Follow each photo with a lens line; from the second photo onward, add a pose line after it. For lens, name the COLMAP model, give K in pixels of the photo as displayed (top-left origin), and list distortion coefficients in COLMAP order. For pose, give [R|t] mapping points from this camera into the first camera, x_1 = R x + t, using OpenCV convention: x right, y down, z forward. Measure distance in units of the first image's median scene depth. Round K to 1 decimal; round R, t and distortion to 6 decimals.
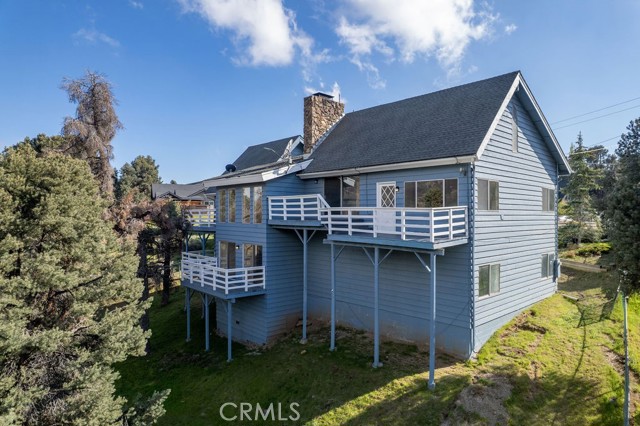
lens RADIAL K [[406.9, 0, 323.6], [0, 406.9, 214.9], [0, 0, 1]] dist [-0.079891, 0.060399]
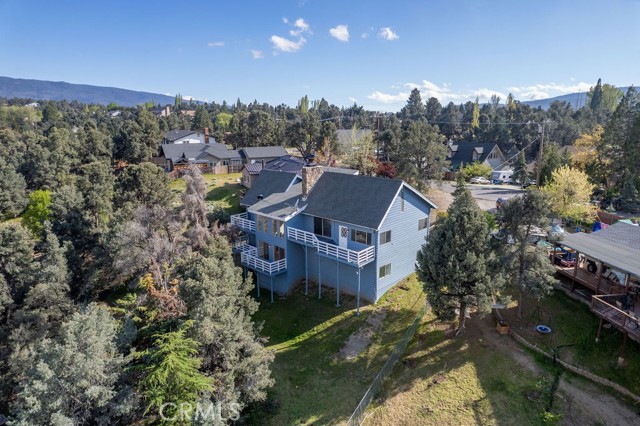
lens RADIAL K [[406.9, 0, 323.6], [0, 406.9, 214.9], [0, 0, 1]] dist [-0.079891, 0.060399]
pose [[0.997425, -0.019668, 0.068968, -0.119182], [0.002556, 0.970796, 0.239891, -0.771620], [-0.071672, -0.239097, 0.968347, -1.285864]]
